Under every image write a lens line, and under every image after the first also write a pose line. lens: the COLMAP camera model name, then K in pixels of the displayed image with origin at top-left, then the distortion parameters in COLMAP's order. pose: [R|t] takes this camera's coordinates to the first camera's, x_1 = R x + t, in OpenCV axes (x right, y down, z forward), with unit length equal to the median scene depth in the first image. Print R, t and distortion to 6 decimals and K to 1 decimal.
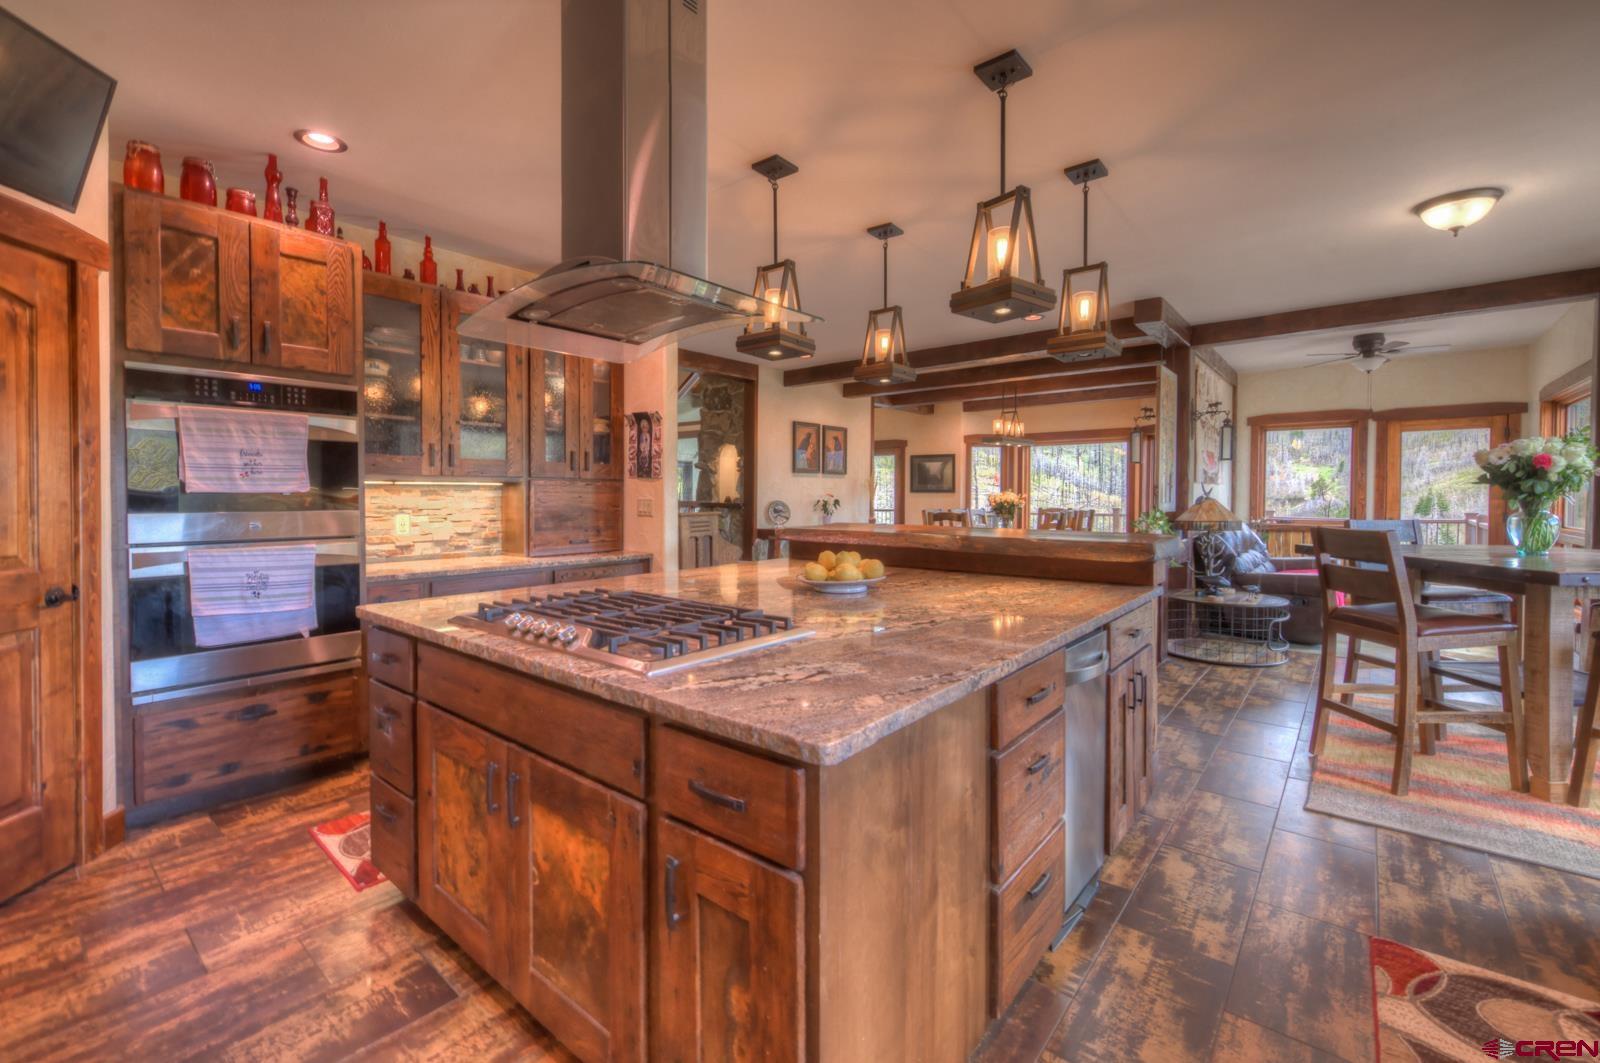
lens RADIAL K [[679.6, 0, 781.6], [0, 679.6, 506.7], [0, 0, 1]] dist [0.001289, -0.001259]
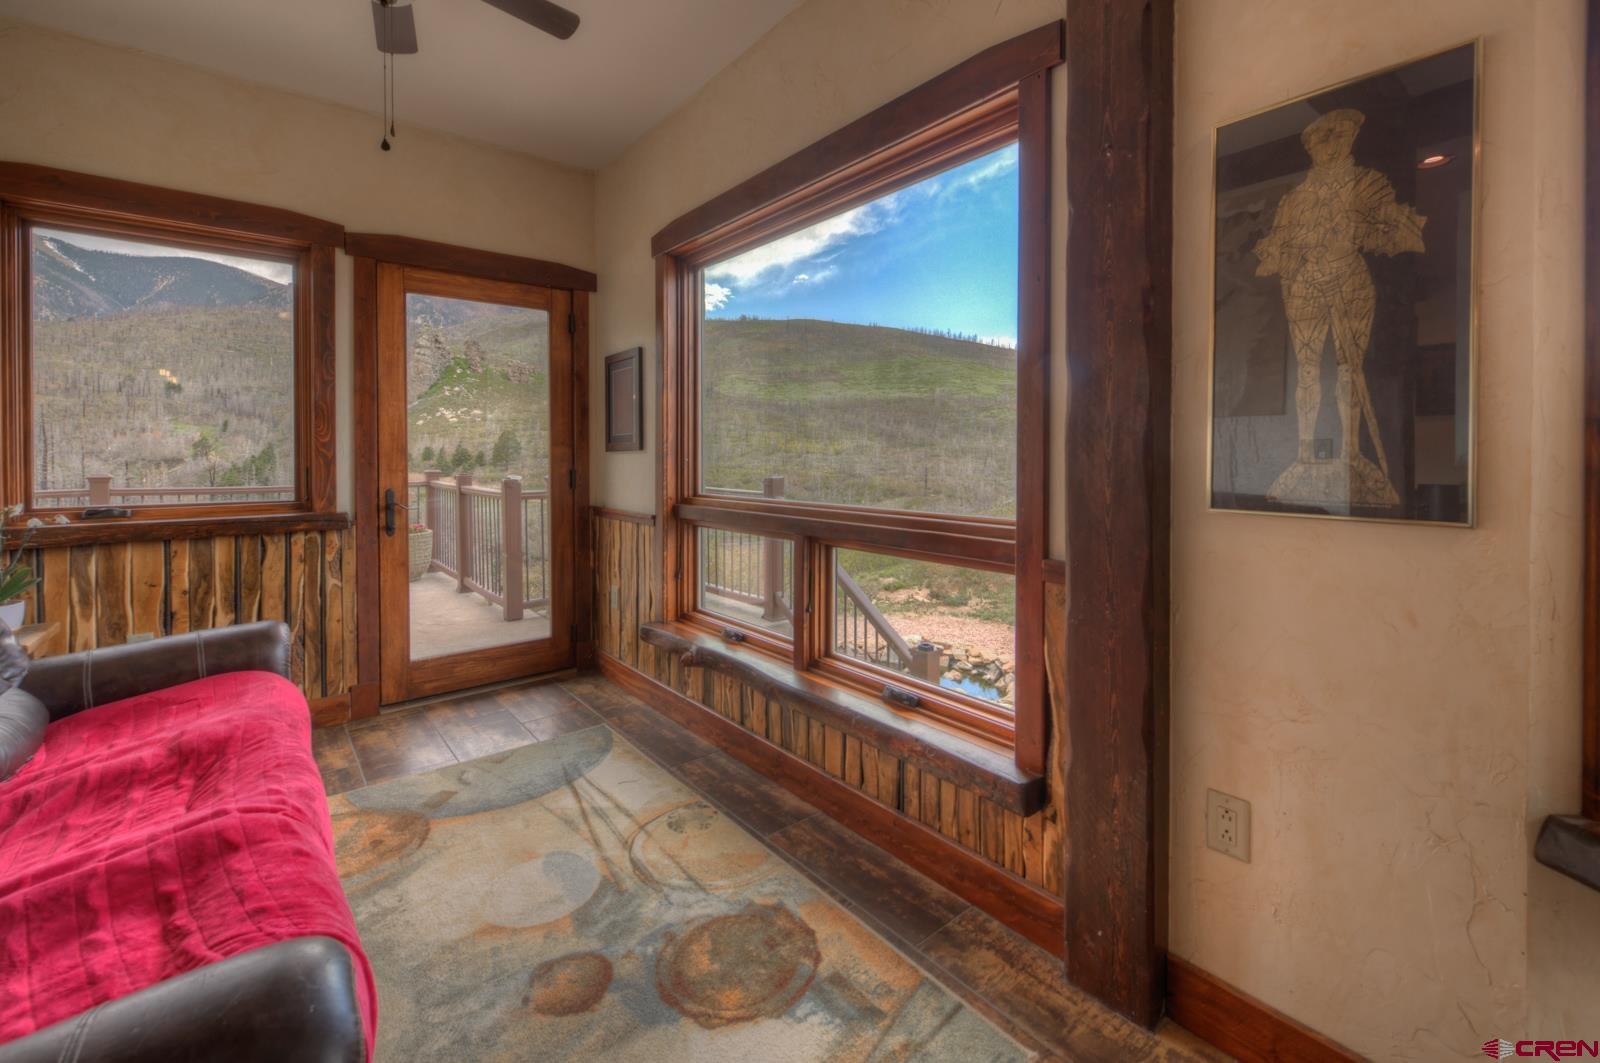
lens RADIAL K [[657.4, 0, 794.8], [0, 657.4, 455.8], [0, 0, 1]] dist [0.003039, -0.000995]
pose [[0.167353, -0.007872, 0.985866, 1.309417], [0.024847, 0.999684, 0.003765, 0.000752], [-0.985584, 0.023866, 0.167496, 1.674937]]
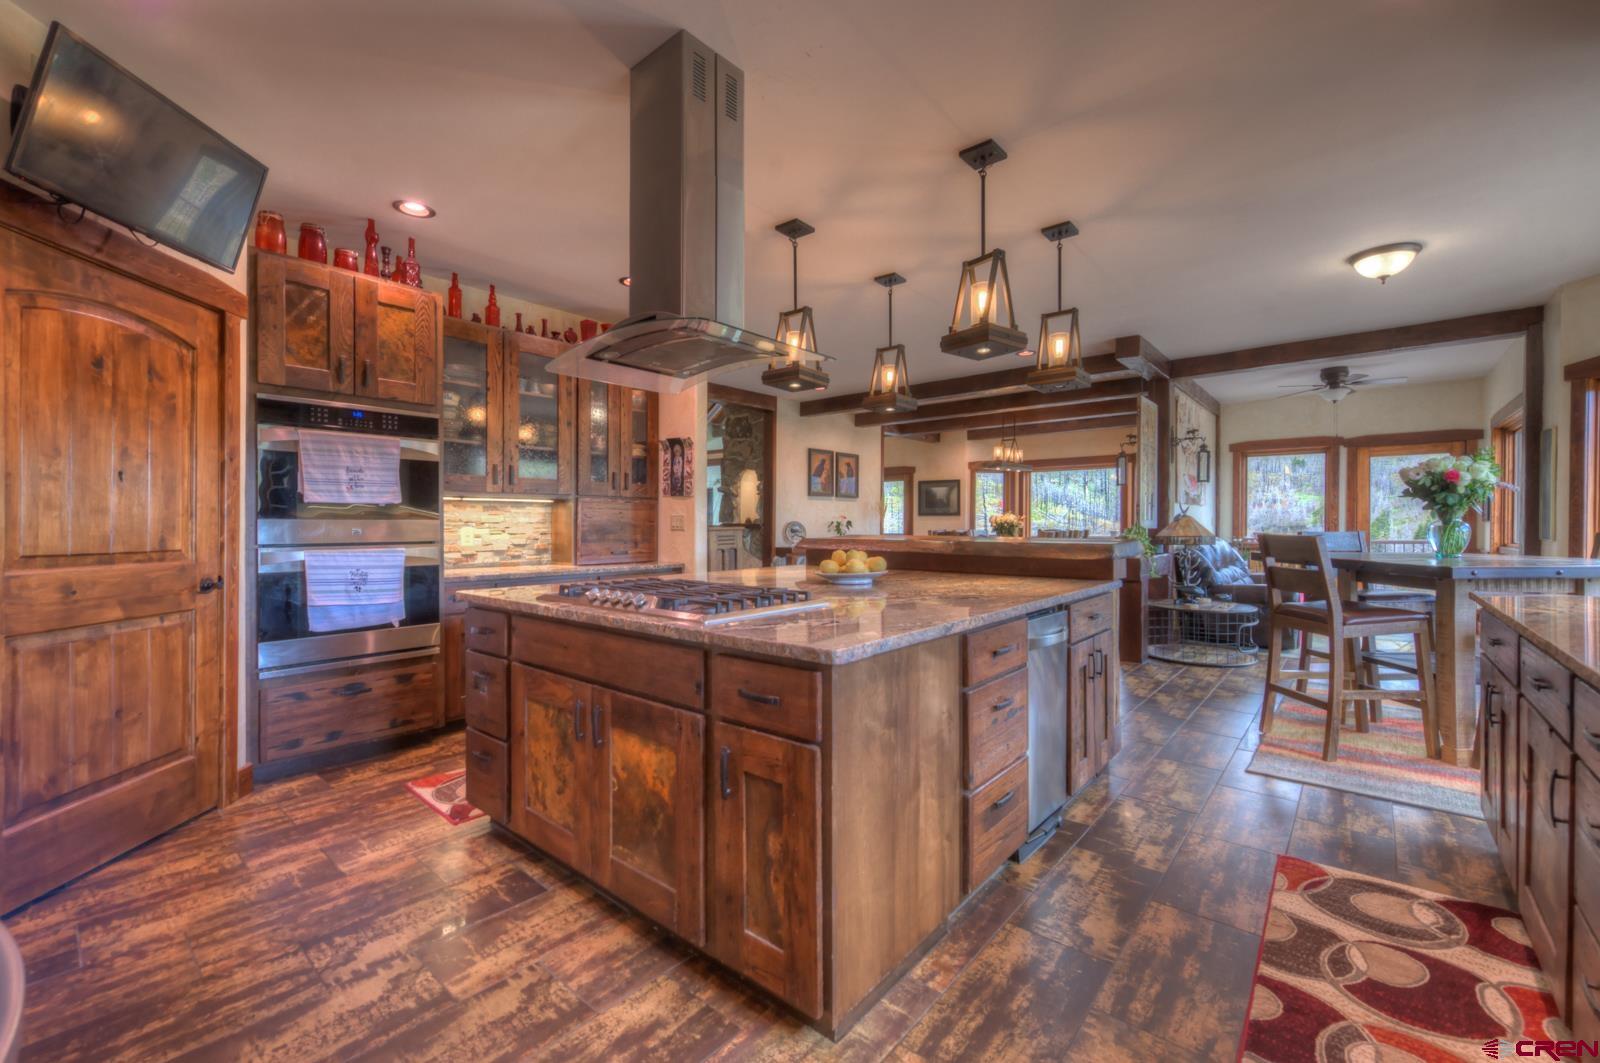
lens RADIAL K [[657.4, 0, 788.1], [0, 657.4, 523.5], [0, 0, 1]] dist [0.003039, -0.000995]
pose [[0.999917, 0.001113, -0.012873, -0.007235], [-0.001318, 0.999872, -0.015951, 0.034082], [0.012853, 0.015966, 0.999790, -0.147719]]
